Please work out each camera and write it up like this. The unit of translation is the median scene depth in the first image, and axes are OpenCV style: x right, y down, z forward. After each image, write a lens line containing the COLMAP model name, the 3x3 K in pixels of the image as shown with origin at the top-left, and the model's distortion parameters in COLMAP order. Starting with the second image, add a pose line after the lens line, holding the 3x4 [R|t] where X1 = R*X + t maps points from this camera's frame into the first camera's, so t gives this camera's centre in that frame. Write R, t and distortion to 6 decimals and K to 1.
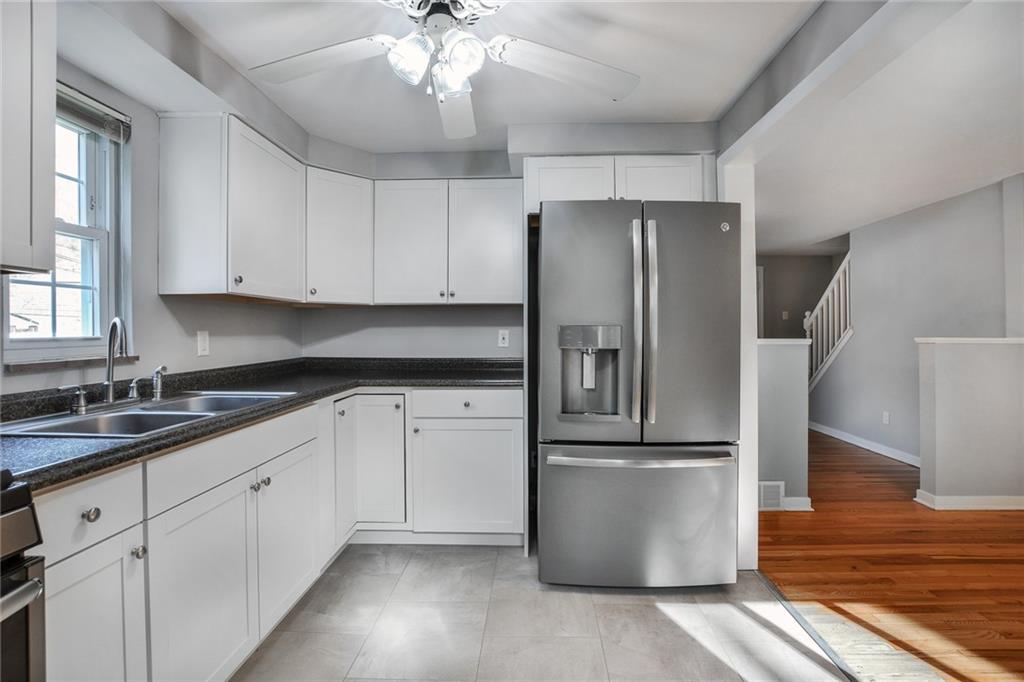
lens RADIAL K [[453.4, 0, 513.8], [0, 453.4, 331.8], [0, 0, 1]] dist [-0.027124, 0.000121]
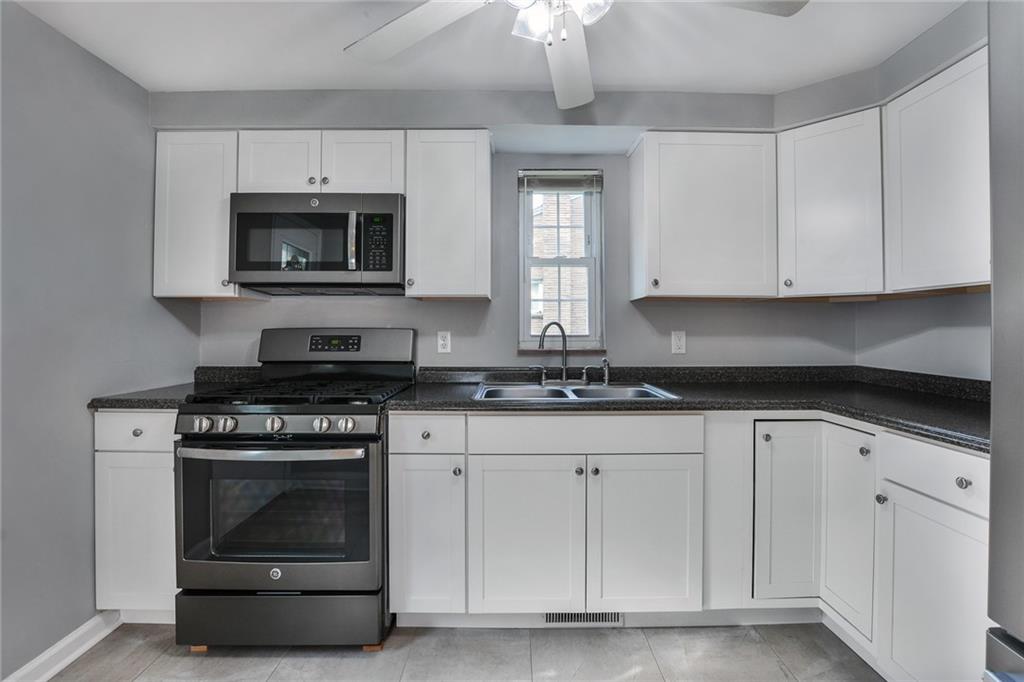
lens RADIAL K [[464.6, 0, 527.1], [0, 464.6, 325.0], [0, 0, 1]] dist [-0.029940, 0.000577]
pose [[0.069287, -0.006418, -0.997576, 0.499482], [-0.005869, 0.999959, -0.006841, -0.008032], [0.997580, 0.006329, 0.069246, 0.685759]]
